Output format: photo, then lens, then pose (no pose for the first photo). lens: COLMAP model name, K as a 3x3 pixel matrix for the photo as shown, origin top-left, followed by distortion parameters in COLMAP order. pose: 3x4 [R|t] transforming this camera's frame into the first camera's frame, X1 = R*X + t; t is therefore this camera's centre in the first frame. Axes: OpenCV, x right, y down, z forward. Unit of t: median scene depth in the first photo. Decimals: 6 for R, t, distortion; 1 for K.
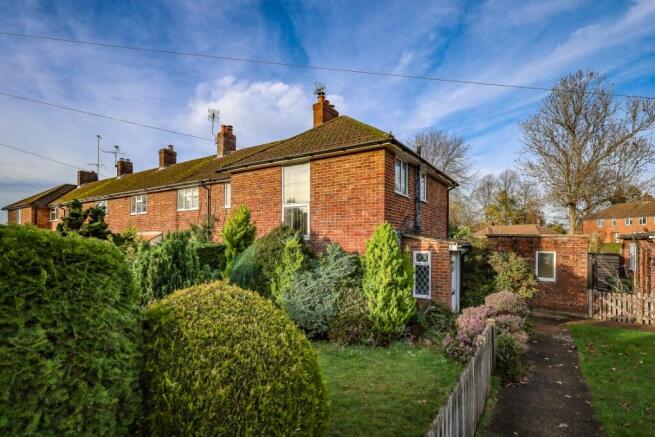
lens RADIAL K [[305.1, 0, 327.5], [0, 305.1, 218.5], [0, 0, 1]] dist [0.002999, -0.000308]
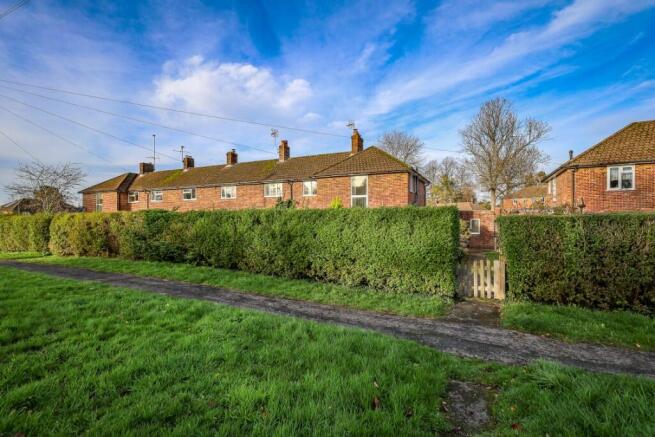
lens RADIAL K [[300.4, 0, 326.0], [0, 300.4, 228.5], [0, 0, 1]] dist [0.015463, -0.000196]
pose [[0.988386, -0.017809, 0.150919, -0.074326], [0.001715, 0.994354, 0.106104, -0.004846], [-0.151957, -0.104613, 0.982835, -0.114345]]
